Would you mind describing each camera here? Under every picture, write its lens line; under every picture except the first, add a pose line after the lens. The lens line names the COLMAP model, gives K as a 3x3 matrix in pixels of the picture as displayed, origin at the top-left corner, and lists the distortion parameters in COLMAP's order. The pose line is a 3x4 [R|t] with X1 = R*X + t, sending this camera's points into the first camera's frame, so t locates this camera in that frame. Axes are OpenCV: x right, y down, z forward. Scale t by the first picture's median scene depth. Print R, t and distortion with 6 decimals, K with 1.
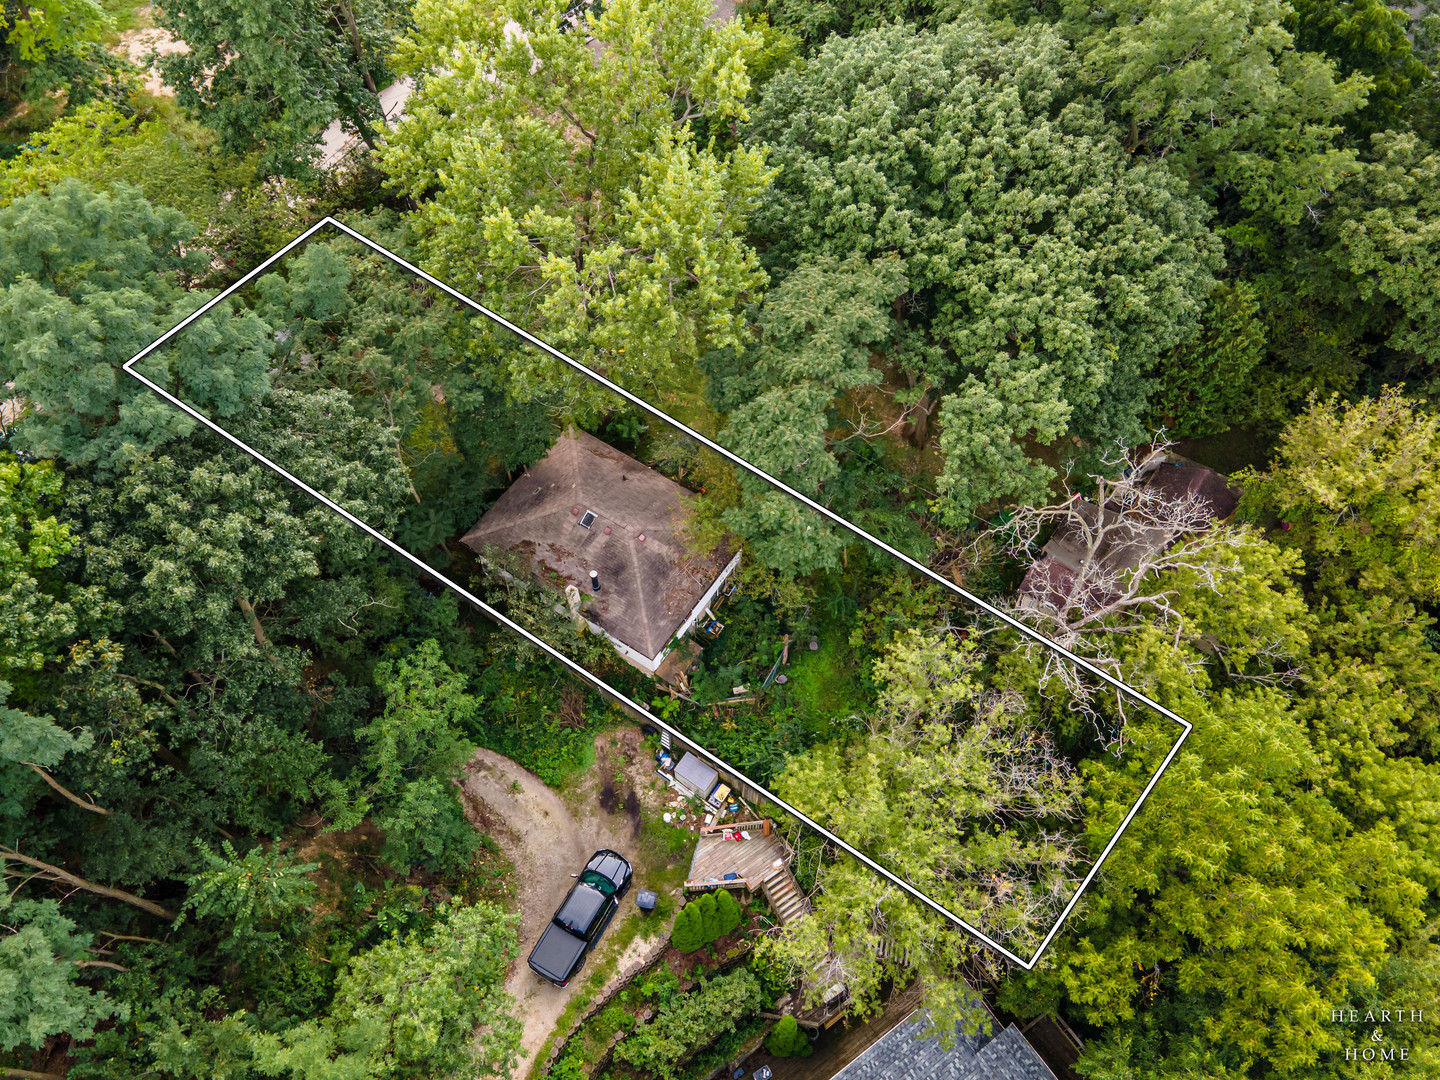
lens RADIAL K [[1000.1, 0, 718.1], [0, 1000.1, 543.8], [0, 0, 1]] dist [0.011081, 0.024450]
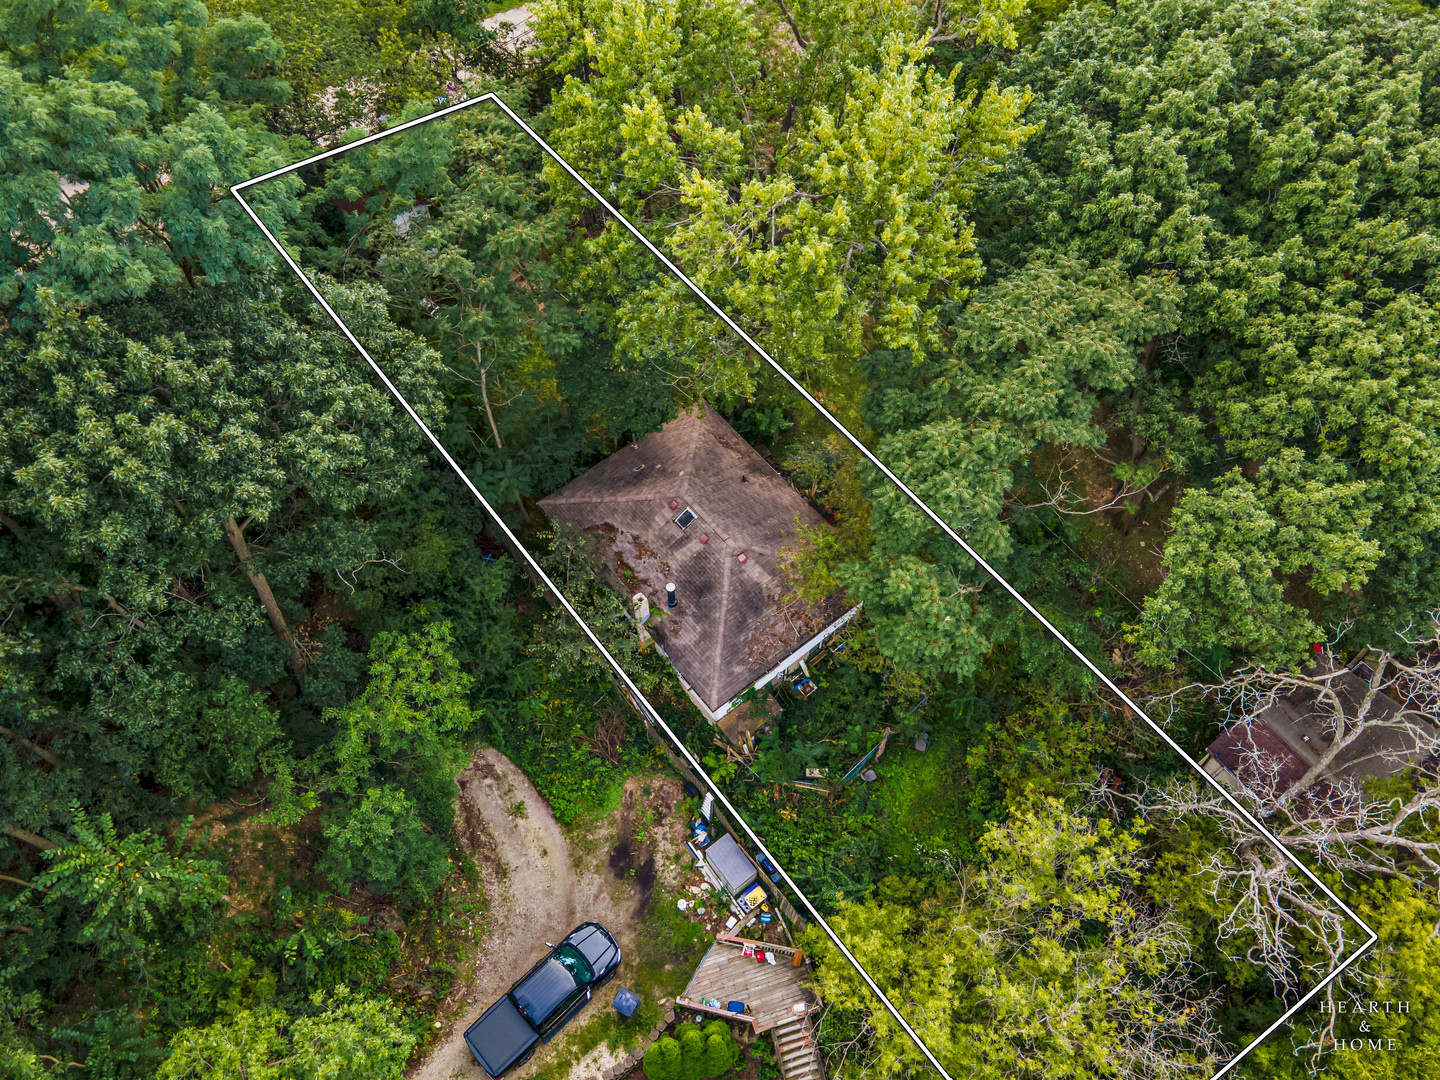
lens RADIAL K [[1000.1, 0, 719.2], [0, 1000.1, 544.8], [0, 0, 1]] dist [0.011081, 0.024450]
pose [[0.954899, 0.257200, -0.148379, 0.026555], [-0.254452, 0.966356, 0.037543, -0.050665], [0.153043, 0.001906, 0.988218, 0.250050]]
